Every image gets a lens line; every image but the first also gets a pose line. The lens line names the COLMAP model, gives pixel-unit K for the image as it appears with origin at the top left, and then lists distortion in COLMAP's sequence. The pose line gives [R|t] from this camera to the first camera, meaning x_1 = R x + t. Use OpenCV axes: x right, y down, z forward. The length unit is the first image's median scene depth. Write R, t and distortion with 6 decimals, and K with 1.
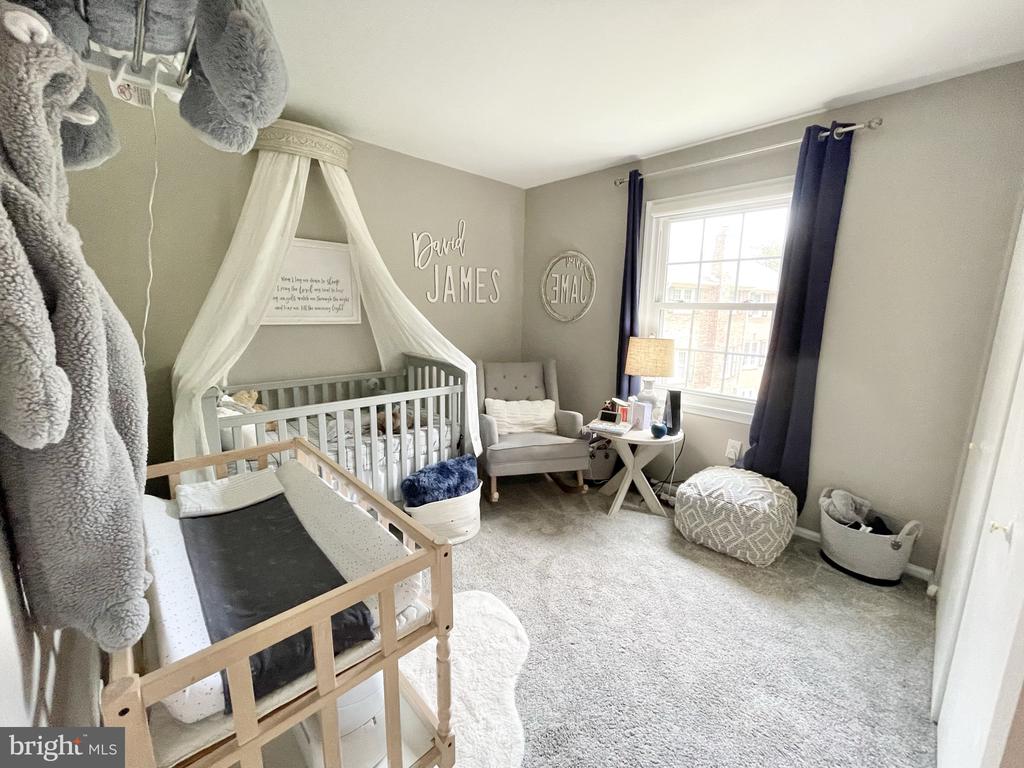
lens RADIAL K [[414.2, 0, 503.7], [0, 414.2, 384.5], [0, 0, 1]] dist [-0.001870, -0.000449]
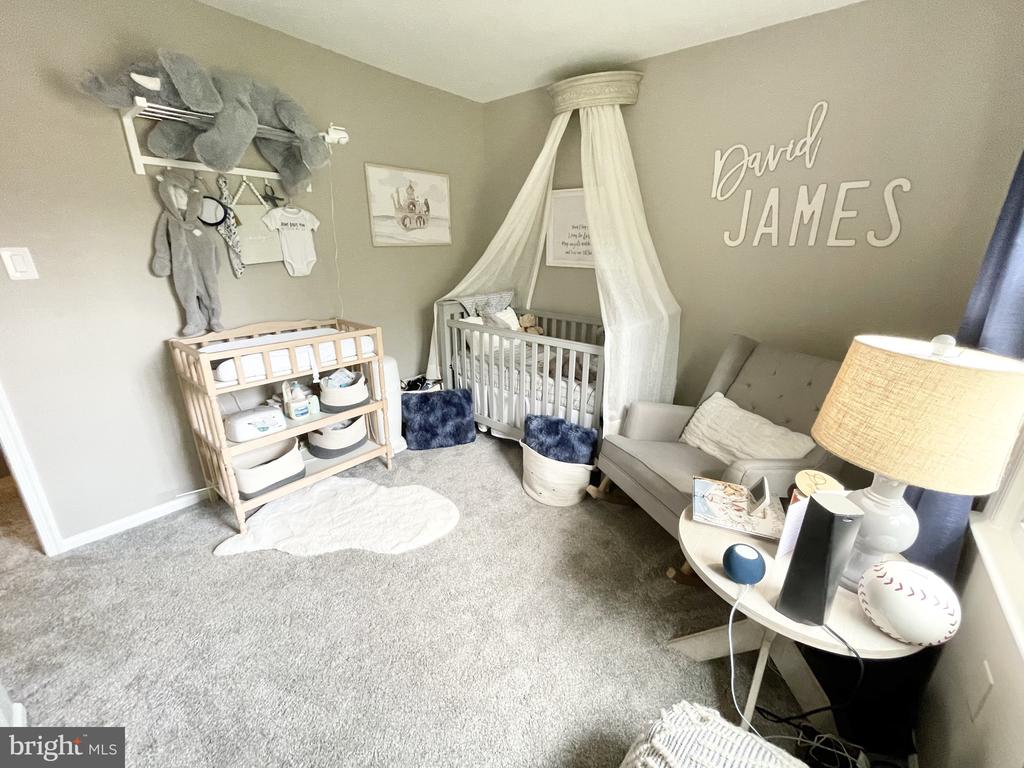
lens RADIAL K [[414.2, 0, 506.2], [0, 414.2, 382.1], [0, 0, 1]] dist [-0.001870, -0.000449]
pose [[0.112435, 0.300078, -0.947265, 0.659850], [-0.188717, 0.942408, 0.276140, -0.123330], [0.975574, 0.147717, 0.162590, 0.656134]]
